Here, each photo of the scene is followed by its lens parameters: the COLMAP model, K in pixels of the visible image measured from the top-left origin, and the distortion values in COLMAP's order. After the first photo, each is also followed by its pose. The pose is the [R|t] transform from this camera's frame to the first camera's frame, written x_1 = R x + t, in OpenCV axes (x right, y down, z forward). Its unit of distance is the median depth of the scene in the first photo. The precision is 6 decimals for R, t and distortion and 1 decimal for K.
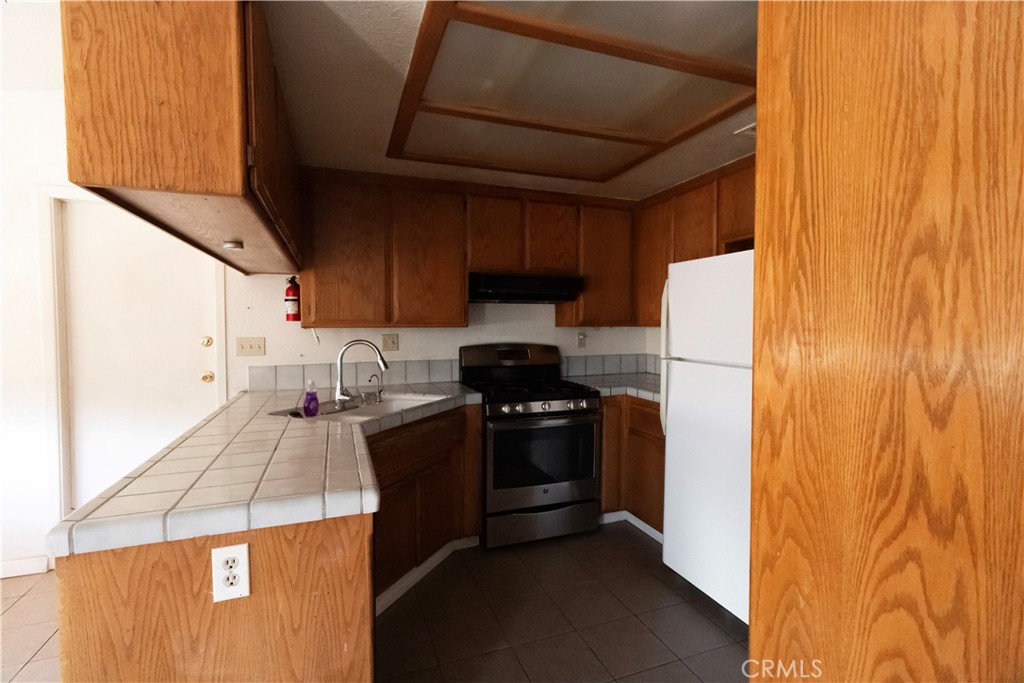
lens RADIAL K [[469.3, 0, 506.2], [0, 469.3, 339.6], [0, 0, 1]] dist [0.001472, 0.003171]
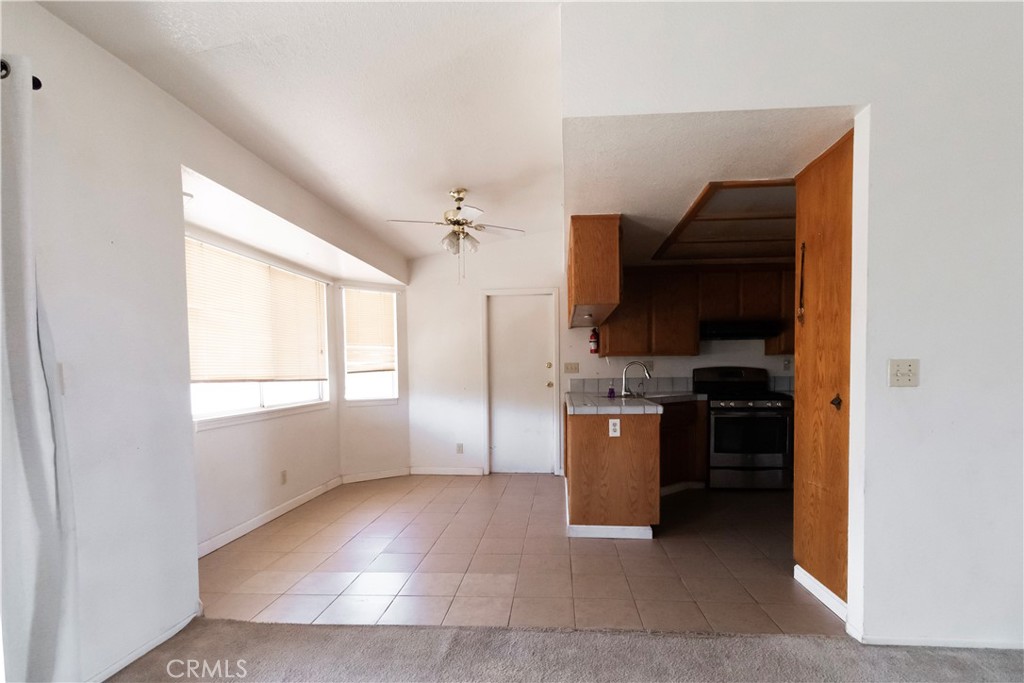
lens RADIAL K [[493.3, 0, 524.9], [0, 493.3, 390.5], [0, 0, 1]] dist [0.014491, -0.002048]
pose [[0.912000, 0.009746, -0.410074, 0.078805], [-0.006451, 0.999935, 0.009417, 0.092493], [0.410139, -0.005943, 0.912003, -0.877485]]
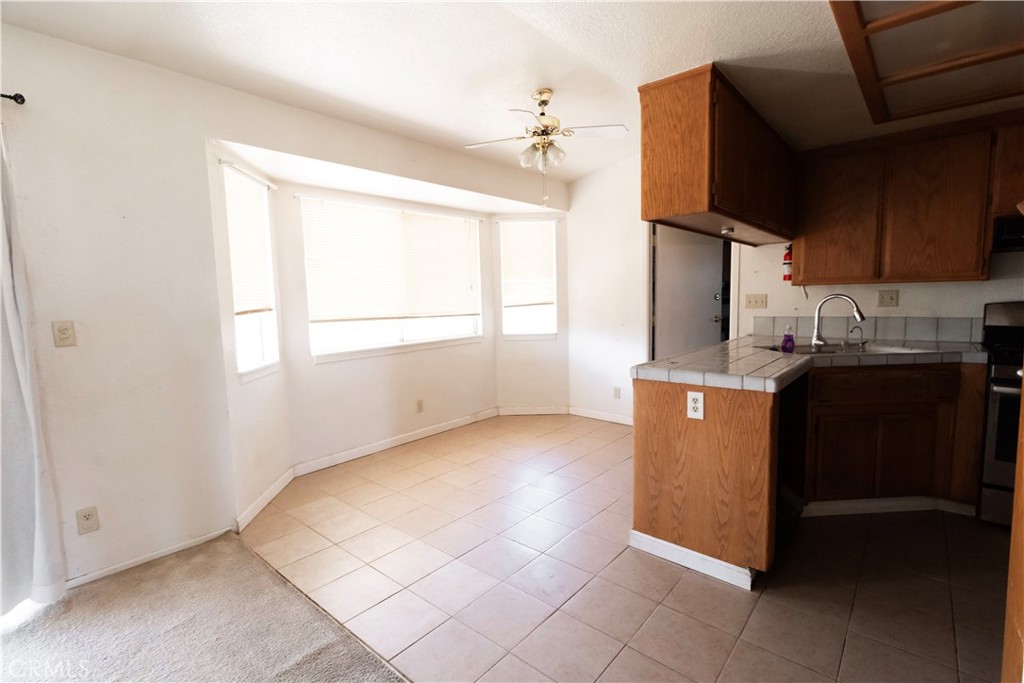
lens RADIAL K [[469.3, 0, 518.8], [0, 469.3, 339.8], [0, 0, 1]] dist [0.001472, 0.003171]
pose [[0.492531, 0.071967, -0.867314, 0.303973], [-0.010016, 0.996978, 0.077038, 0.030104], [0.870238, -0.029257, 0.491763, -0.251166]]
